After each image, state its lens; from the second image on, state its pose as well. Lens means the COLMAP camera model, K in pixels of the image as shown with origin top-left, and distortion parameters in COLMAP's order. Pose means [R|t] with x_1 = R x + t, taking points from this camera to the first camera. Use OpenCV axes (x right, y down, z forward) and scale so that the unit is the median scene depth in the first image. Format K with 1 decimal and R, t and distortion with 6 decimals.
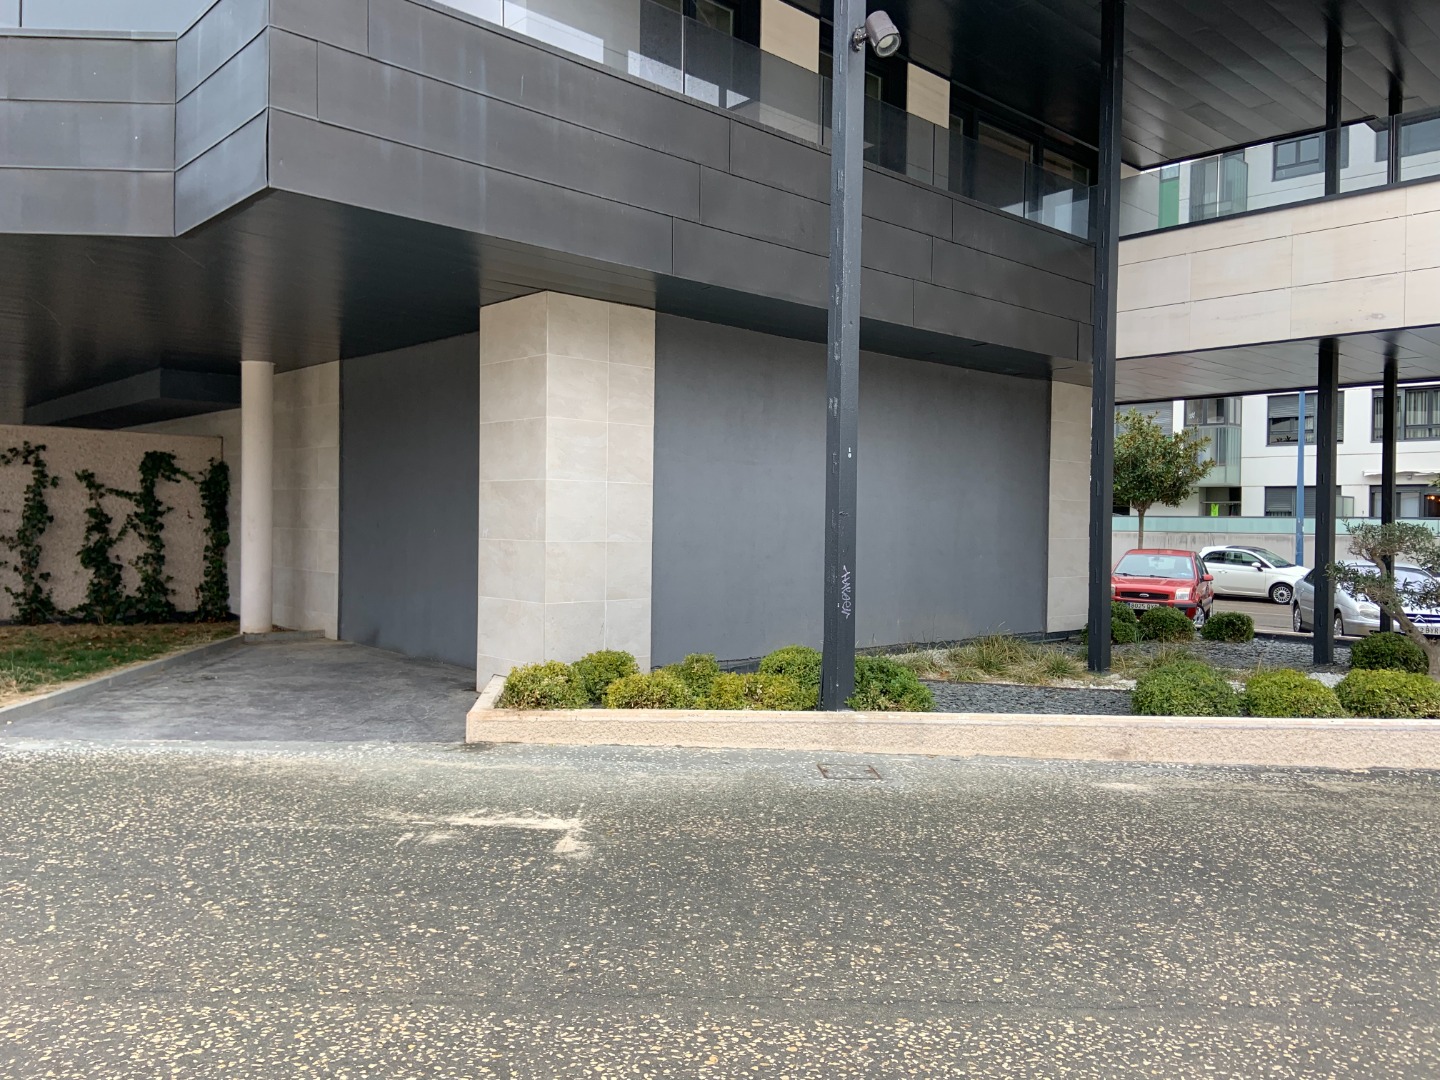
lens RADIAL K [[1082.7, 0, 719.4], [0, 1082.7, 534.3], [0, 0, 1]] dist [0.117152, -0.141346]
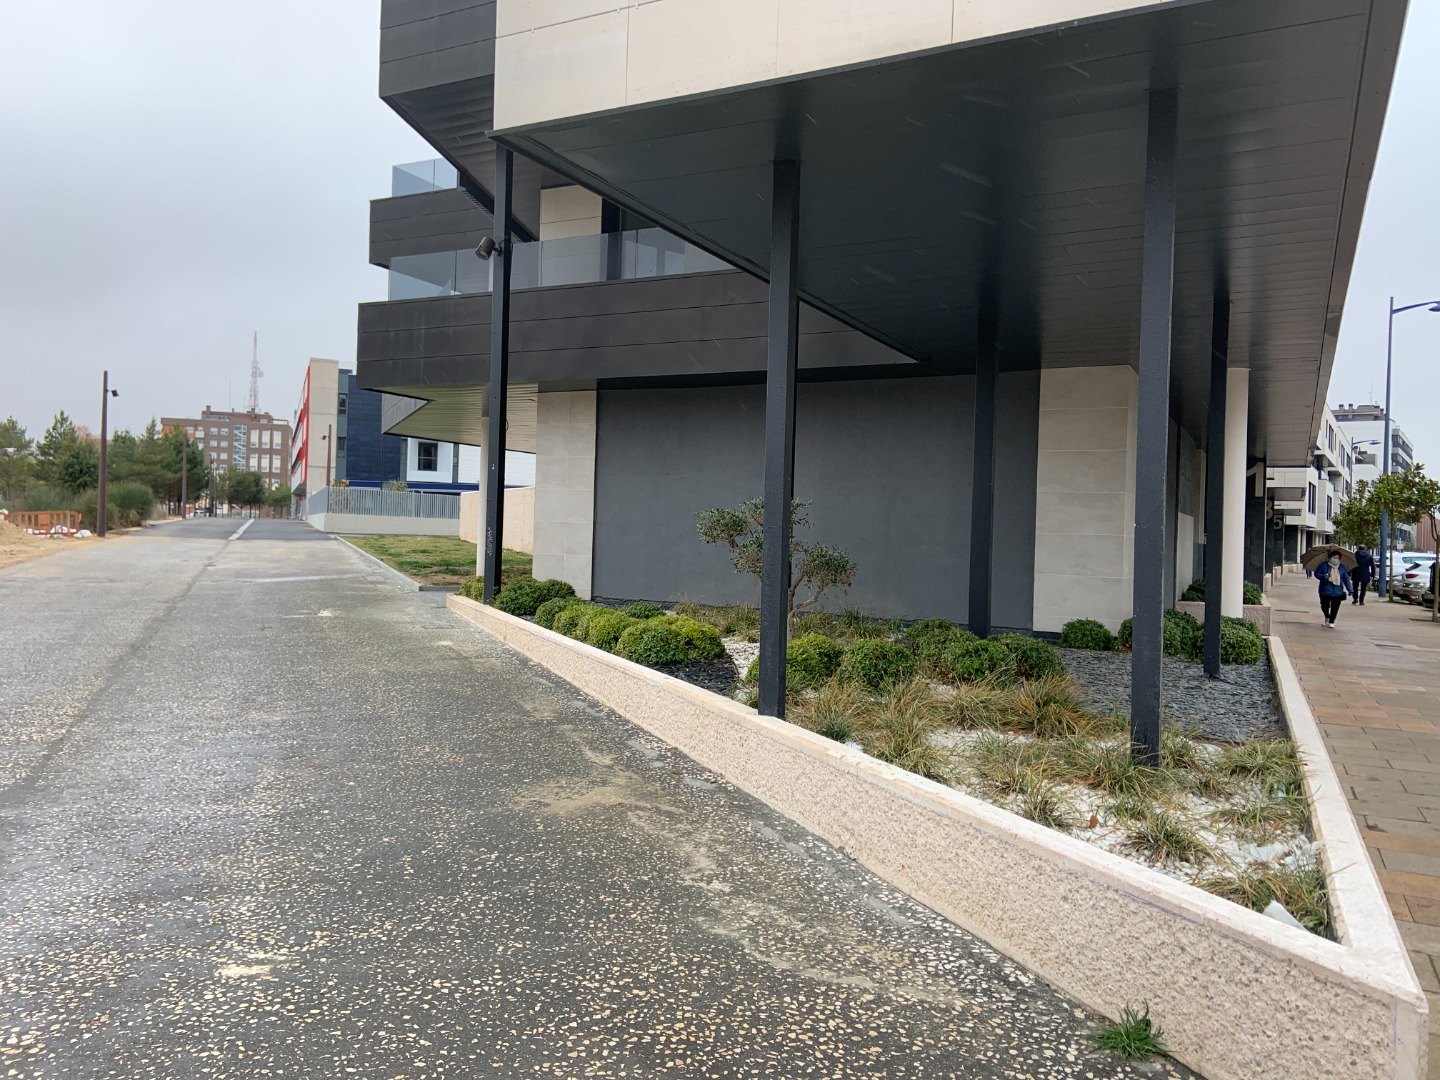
lens RADIAL K [[1082.7, 0, 719.8], [0, 1082.7, 535.6], [0, 0, 1]] dist [0.117152, -0.141346]
pose [[0.335336, -0.001055, -0.942098, 1.664502], [-0.035183, 0.999288, -0.013642, 0.043450], [0.941441, 0.037720, 0.335060, 0.614973]]
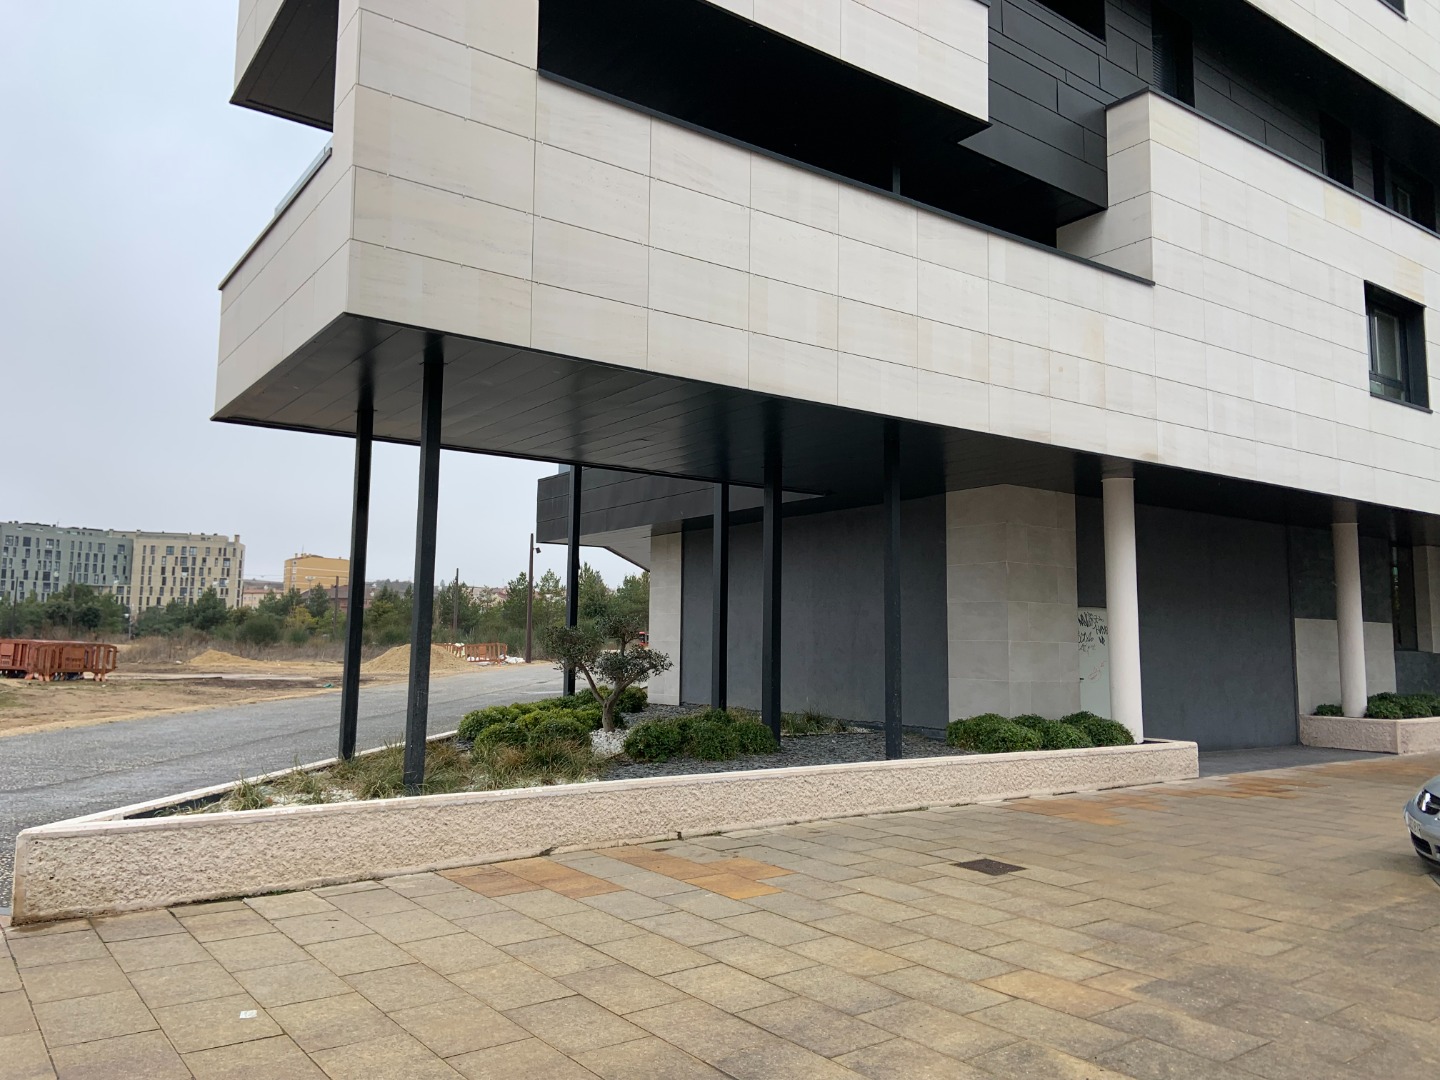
lens RADIAL K [[1082.7, 0, 724.0], [0, 1082.7, 535.9], [0, 0, 1]] dist [0.117152, -0.141346]
pose [[-0.128788, -0.115896, -0.984876, 2.049845], [-0.023972, 0.993221, -0.113744, 0.042374], [0.991382, 0.008961, -0.130693, 1.373120]]
